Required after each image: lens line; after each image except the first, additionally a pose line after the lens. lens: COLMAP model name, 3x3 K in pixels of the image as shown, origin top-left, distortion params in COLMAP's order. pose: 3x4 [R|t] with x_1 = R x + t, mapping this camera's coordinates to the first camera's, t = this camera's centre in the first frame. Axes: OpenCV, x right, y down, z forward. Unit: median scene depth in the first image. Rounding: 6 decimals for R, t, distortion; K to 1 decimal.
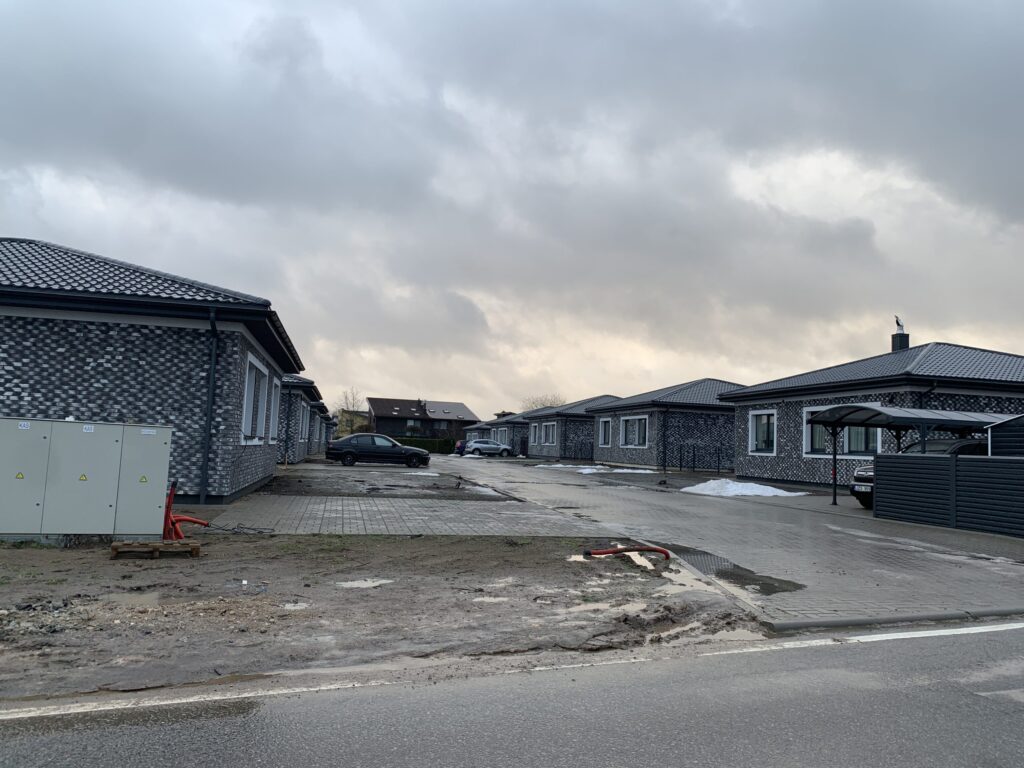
lens RADIAL K [[793.3, 0, 501.0], [0, 793.3, 371.6], [0, 0, 1]] dist [0.039301, -0.044232]
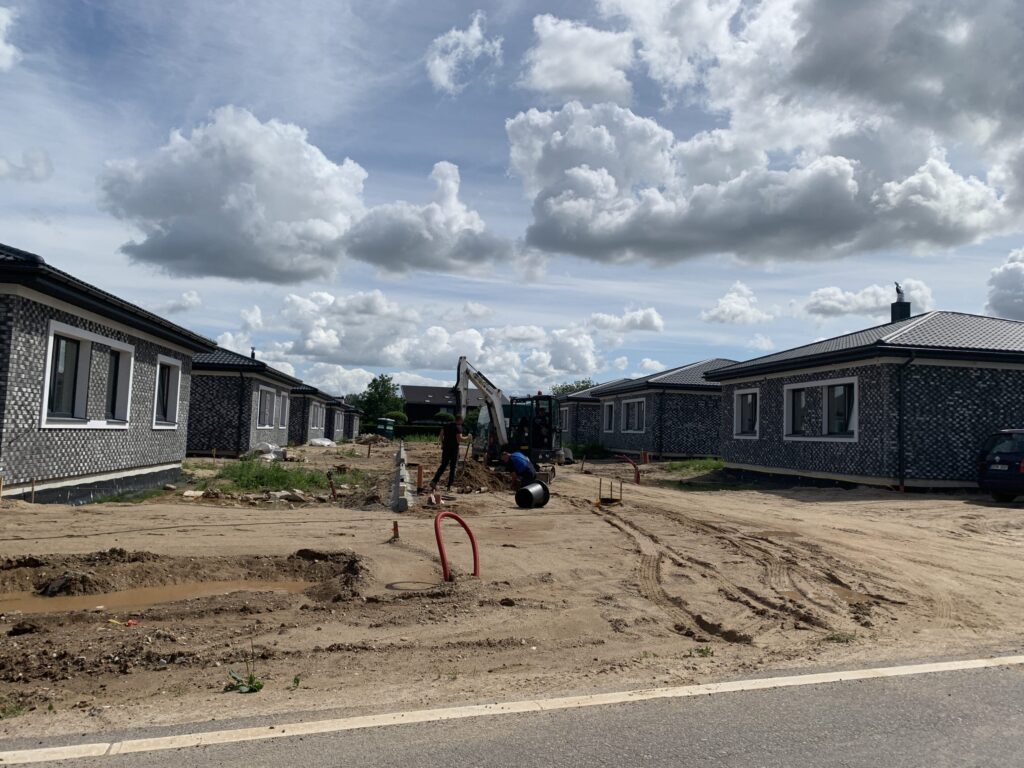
lens RADIAL K [[795.2, 0, 515.0], [0, 795.2, 374.6], [0, 0, 1]] dist [0.027972, -0.030073]
pose [[0.998553, -0.011107, -0.052615, 0.132215], [0.012089, 0.999758, 0.018375, 0.014015], [0.052398, -0.018984, 0.998446, 0.091239]]
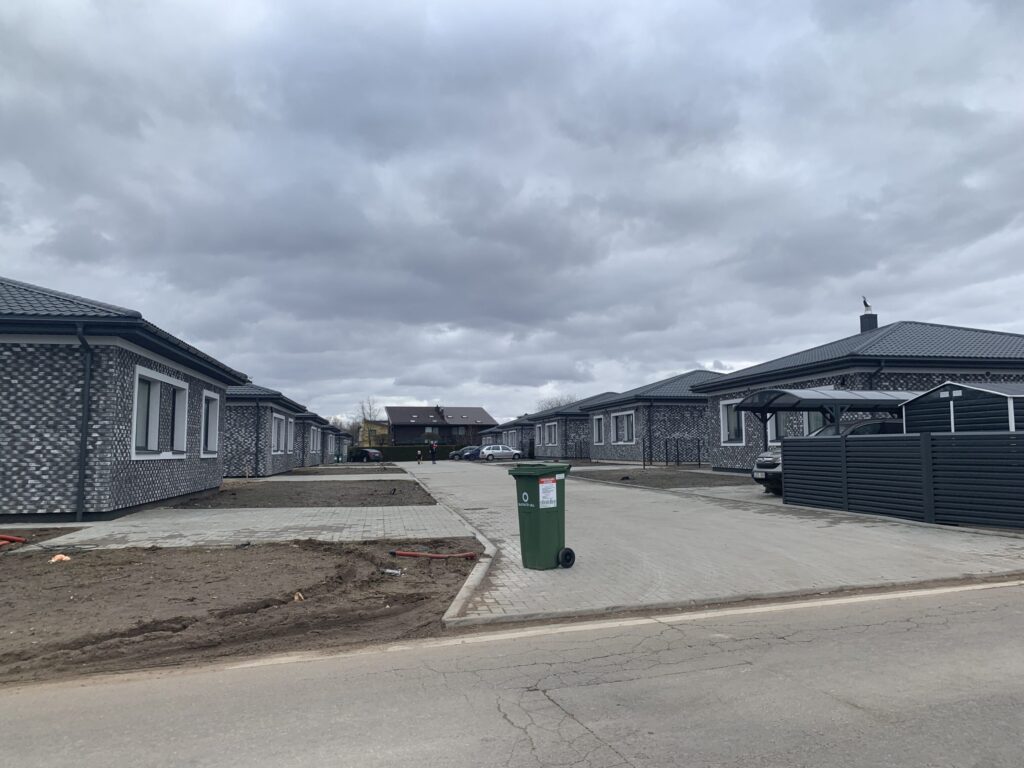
lens RADIAL K [[793.3, 0, 510.1], [0, 793.3, 364.6], [0, 0, 1]] dist [0.039301, -0.044232]
pose [[0.998369, -0.049935, -0.027681, 0.099877], [0.049571, 0.998677, -0.013671, 0.006228], [0.028327, 0.012277, 0.999523, 0.012018]]
